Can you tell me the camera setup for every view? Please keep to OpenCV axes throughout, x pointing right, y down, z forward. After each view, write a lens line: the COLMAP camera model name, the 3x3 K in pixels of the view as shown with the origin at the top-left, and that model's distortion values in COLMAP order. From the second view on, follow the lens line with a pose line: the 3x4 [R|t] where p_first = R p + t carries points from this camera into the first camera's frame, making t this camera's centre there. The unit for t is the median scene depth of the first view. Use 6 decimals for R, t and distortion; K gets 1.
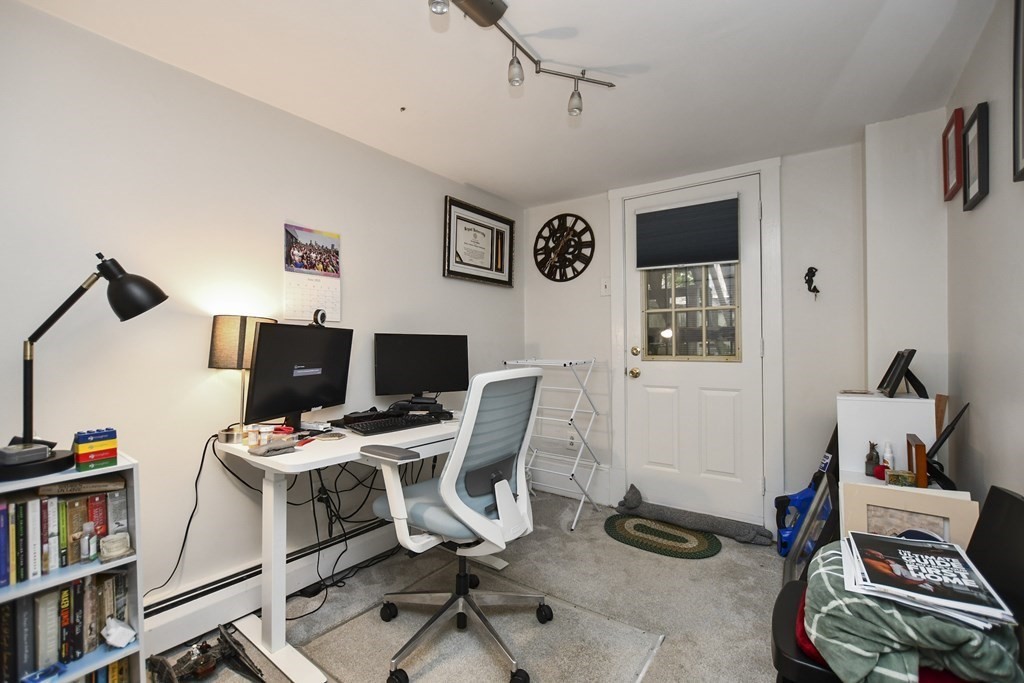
lens RADIAL K [[450.0, 0, 501.4], [0, 450.0, 342.8], [0, 0, 1]] dist [-0.011715, 0.000312]
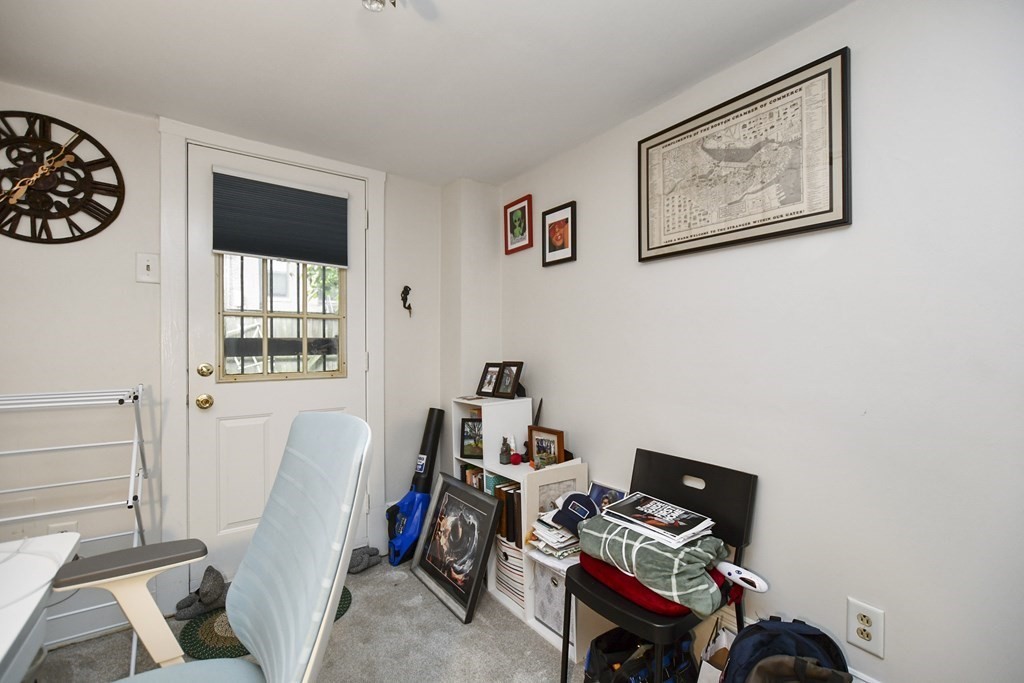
lens RADIAL K [[450.0, 0, 508.6], [0, 450.0, 344.4], [0, 0, 1]] dist [-0.011715, 0.000312]
pose [[0.292910, 0.008922, 0.956098, -0.285041], [-0.001451, 0.999959, -0.008887, -0.019449], [-0.956139, 0.001216, 0.292911, 0.467424]]
